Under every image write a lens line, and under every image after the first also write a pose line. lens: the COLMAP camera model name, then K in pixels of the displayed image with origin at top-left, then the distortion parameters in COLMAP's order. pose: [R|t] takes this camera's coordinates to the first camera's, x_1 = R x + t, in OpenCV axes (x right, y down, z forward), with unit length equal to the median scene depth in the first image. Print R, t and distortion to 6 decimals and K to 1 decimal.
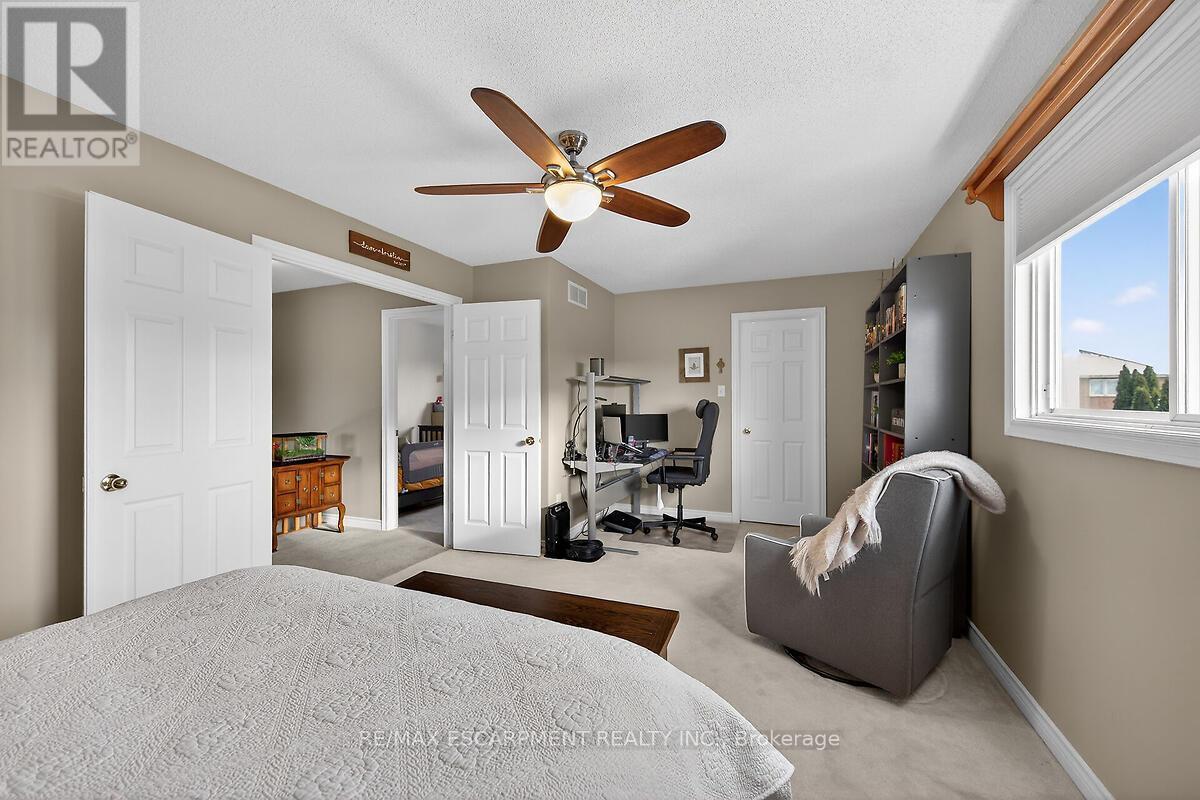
lens RADIAL K [[474.4, 0, 609.8], [0, 474.4, 391.8], [0, 0, 1]] dist [-0.000660, -0.000263]
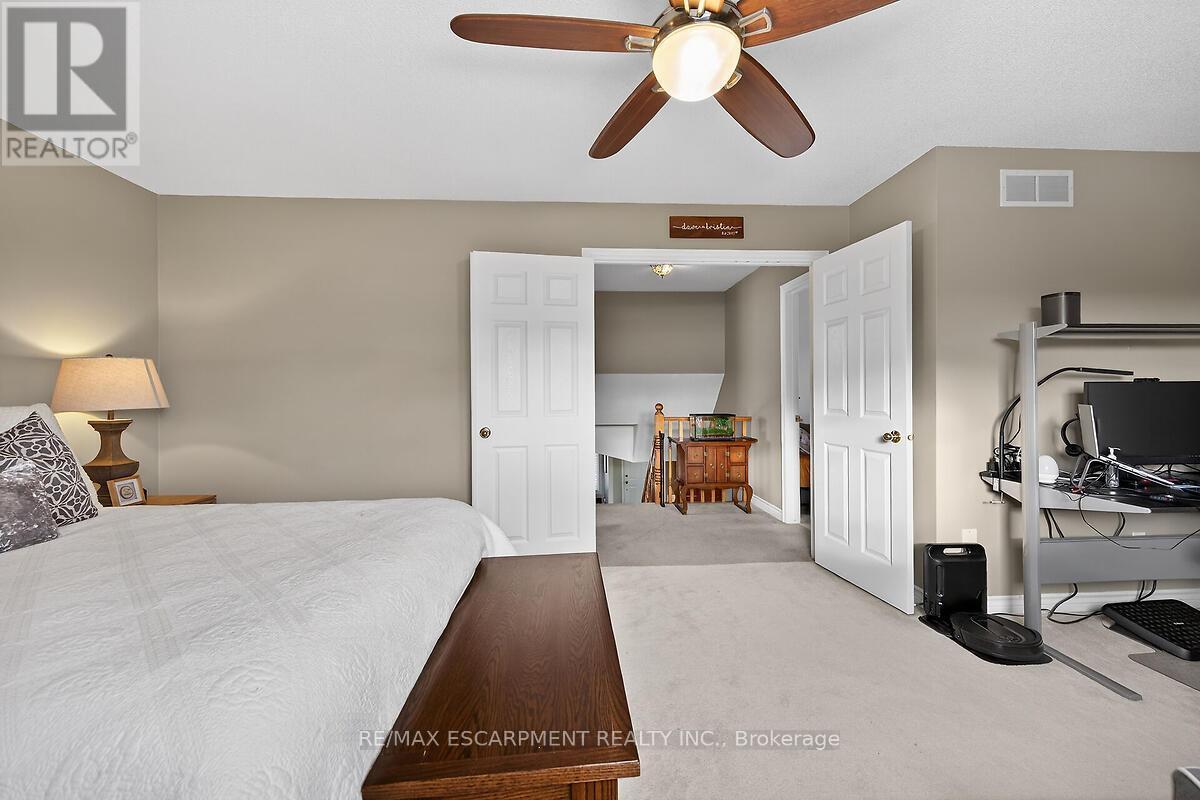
lens RADIAL K [[474.4, 0, 609.8], [0, 474.4, 391.8], [0, 0, 1]] dist [-0.000660, -0.000263]
pose [[0.418037, -0.004957, -0.908416, 0.267898], [0.021228, 0.999765, 0.004313, 0.028067], [0.908182, -0.021087, 0.418044, 0.347735]]
